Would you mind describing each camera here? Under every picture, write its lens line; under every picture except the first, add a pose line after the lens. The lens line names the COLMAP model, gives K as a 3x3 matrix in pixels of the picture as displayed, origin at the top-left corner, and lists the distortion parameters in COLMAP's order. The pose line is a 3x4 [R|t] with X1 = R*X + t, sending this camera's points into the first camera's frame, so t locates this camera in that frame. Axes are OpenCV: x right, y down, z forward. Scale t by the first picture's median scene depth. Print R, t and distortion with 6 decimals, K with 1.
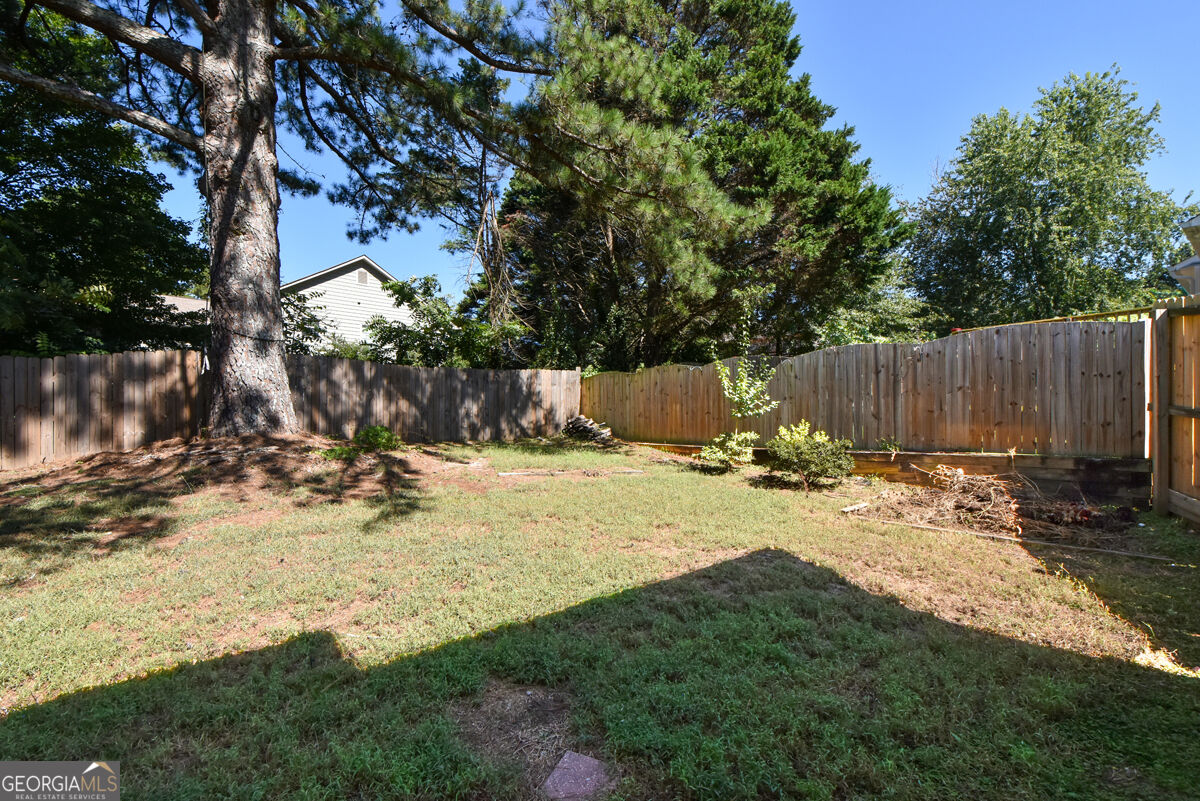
lens RADIAL K [[533.7, 0, 598.1], [0, 533.7, 429.8], [0, 0, 1]] dist [0.017841, -0.001523]
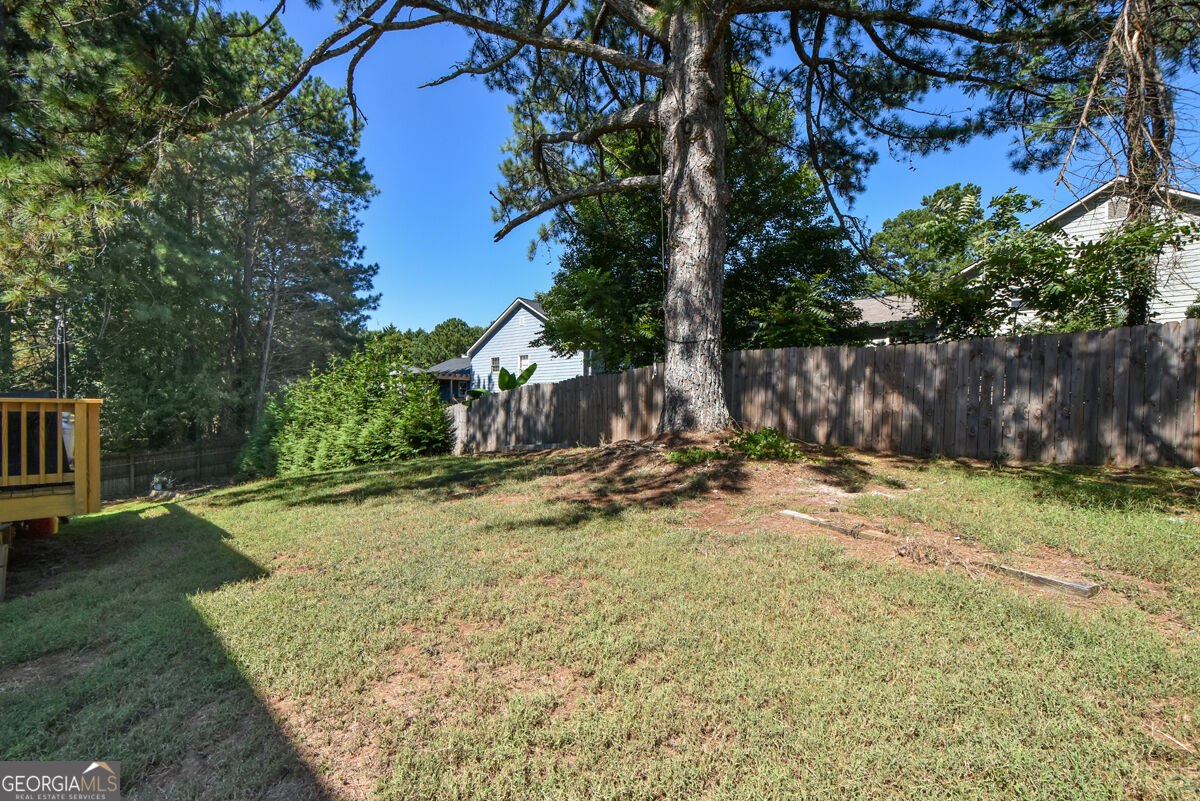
lens RADIAL K [[533.7, 0, 598.1], [0, 533.7, 429.8], [0, 0, 1]] dist [0.017841, -0.001523]
pose [[0.178252, 0.041183, -0.983123, 0.280737], [-0.026204, 0.998968, 0.037096, -0.024863], [0.983636, 0.019149, 0.179147, 0.484236]]
